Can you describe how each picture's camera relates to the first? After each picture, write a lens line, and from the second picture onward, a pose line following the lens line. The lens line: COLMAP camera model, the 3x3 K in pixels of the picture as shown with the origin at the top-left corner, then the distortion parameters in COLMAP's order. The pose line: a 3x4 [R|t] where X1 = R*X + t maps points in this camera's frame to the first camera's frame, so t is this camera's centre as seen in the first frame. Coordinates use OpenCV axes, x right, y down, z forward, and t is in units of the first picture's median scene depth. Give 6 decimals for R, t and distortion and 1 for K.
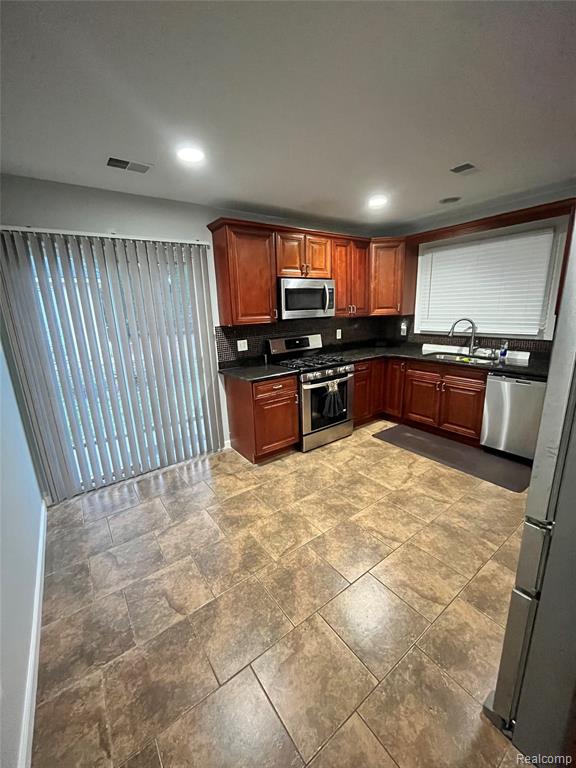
lens RADIAL K [[312.7, 0, 288.2], [0, 312.7, 383.5], [0, 0, 1]] dist [-0.000966, 0.000271]
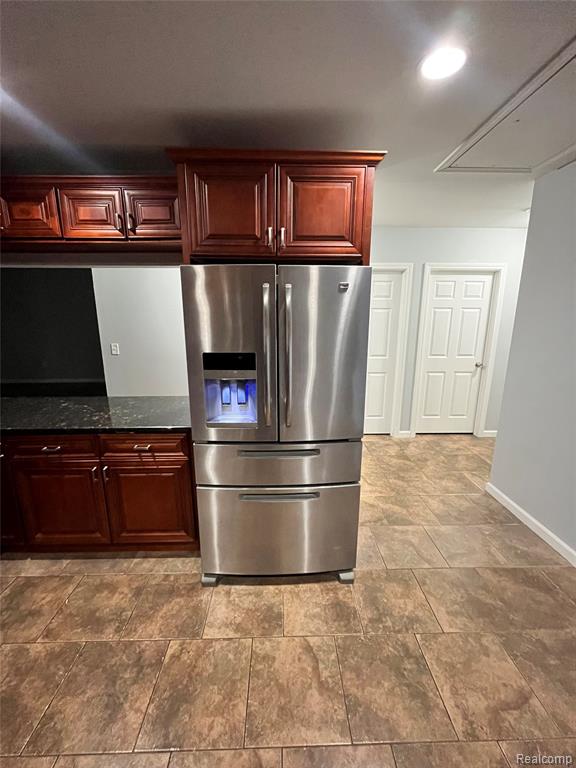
lens RADIAL K [[312.7, 0, 286.9], [0, 312.7, 383.9], [0, 0, 1]] dist [-0.000966, 0.000271]
pose [[-0.818335, -0.087338, 0.568067, 0.048907], [0.174017, 0.904342, 0.389722, -0.215872], [-0.547764, 0.417777, -0.724857, 0.845422]]
